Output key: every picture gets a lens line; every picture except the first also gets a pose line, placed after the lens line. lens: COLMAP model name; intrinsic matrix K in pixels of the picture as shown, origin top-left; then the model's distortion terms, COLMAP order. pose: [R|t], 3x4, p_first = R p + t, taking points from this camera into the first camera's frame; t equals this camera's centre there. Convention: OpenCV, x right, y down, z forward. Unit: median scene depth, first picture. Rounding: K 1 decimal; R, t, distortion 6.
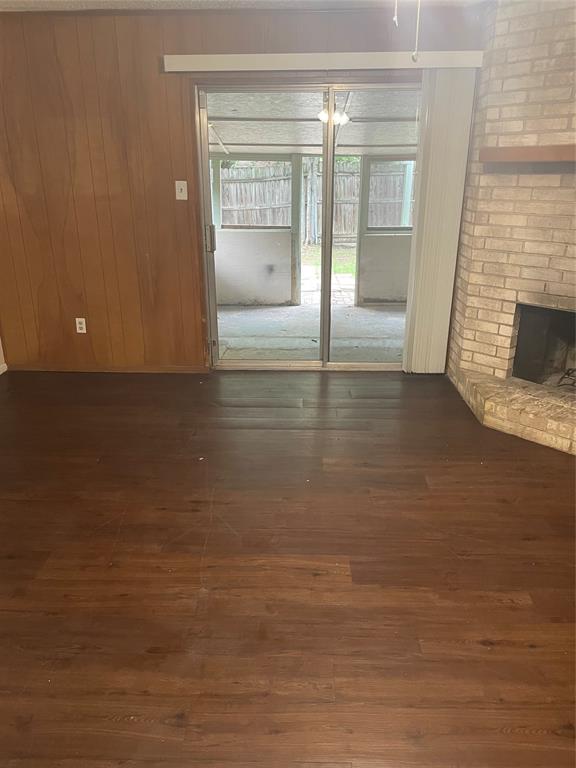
lens RADIAL K [[583.6, 0, 288.0], [0, 583.6, 384.0], [0, 0, 1]] dist [0.094300, -0.121458]
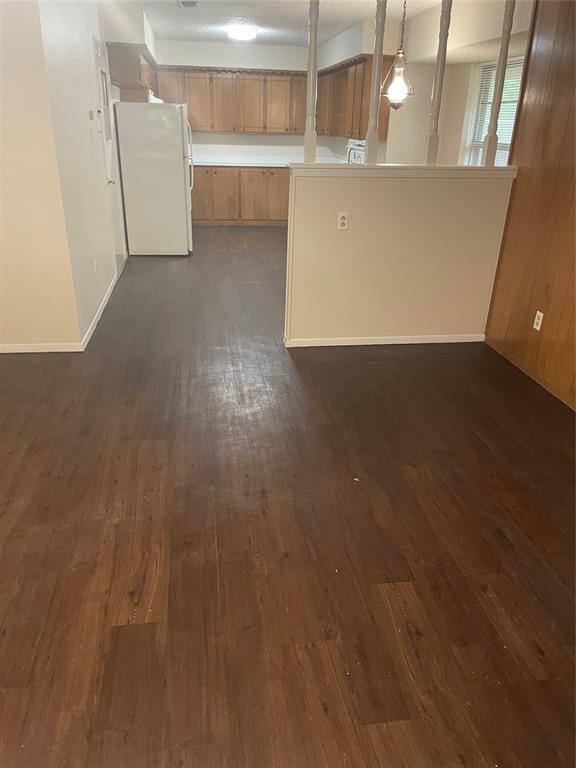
lens RADIAL K [[583.6, 0, 288.0], [0, 583.6, 384.0], [0, 0, 1]] dist [0.094300, -0.121458]
pose [[0.180915, 0.400649, -0.898193, 0.455557], [-0.358988, 0.877152, 0.318956, -0.190708], [0.915640, 0.264737, 0.302518, 0.515388]]
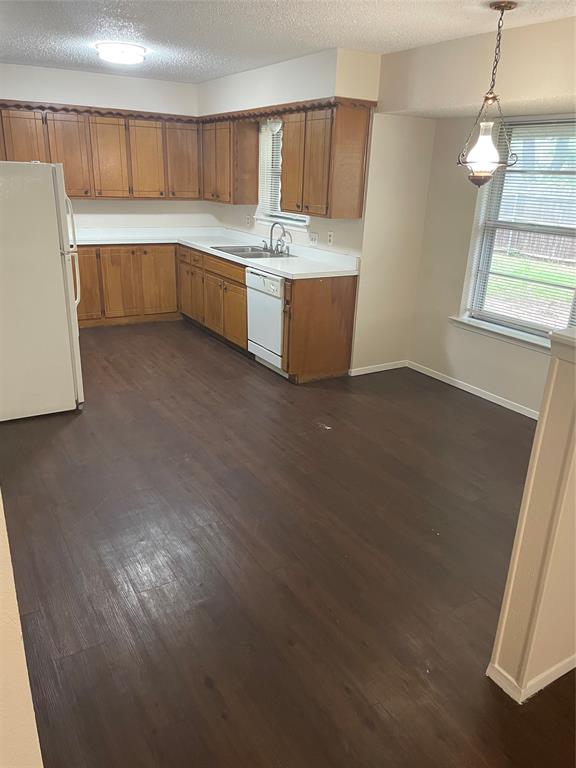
lens RADIAL K [[583.6, 0, 288.0], [0, 583.6, 384.0], [0, 0, 1]] dist [0.094300, -0.121458]
pose [[0.542032, 0.299863, -0.785037, -0.377361], [-0.319203, 0.937621, 0.137750, -0.163252], [0.777374, 0.175921, 0.603938, 0.314942]]
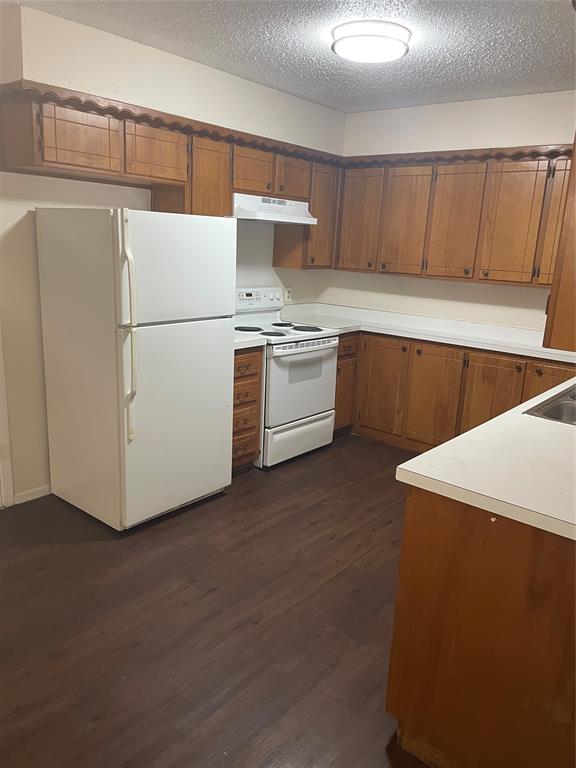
lens RADIAL K [[583.6, 0, 288.0], [0, 583.6, 384.0], [0, 0, 1]] dist [0.094300, -0.121458]
pose [[-0.615888, 0.159002, -0.771622, -0.992643], [-0.315149, 0.847925, 0.426268, -0.434412], [0.722055, 0.505709, -0.472118, 1.131791]]
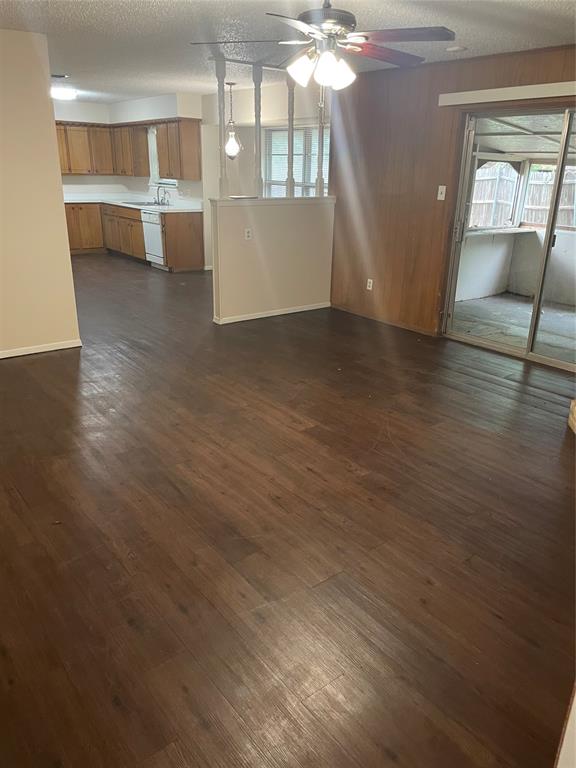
lens RADIAL K [[581.9, 0, 280.0], [0, 581.9, 369.5], [0, 0, 1]] dist [0.057026, -0.003026]
pose [[0.625863, 0.265123, -0.733489, 0.716951], [-0.280122, 0.954111, 0.105848, 0.011064], [0.727892, 0.139220, 0.671409, -0.097158]]
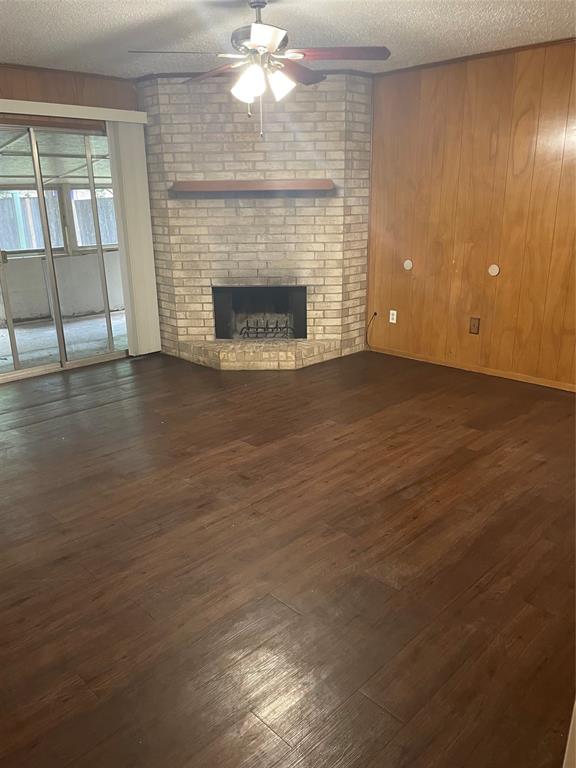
lens RADIAL K [[583.6, 0, 288.0], [0, 583.6, 384.0], [0, 0, 1]] dist [0.094300, -0.121458]
pose [[0.691652, -0.226020, 0.685954, -0.521276], [0.259343, 0.964150, 0.056188, 0.061352], [-0.674062, 0.139035, 0.725472, -0.142919]]
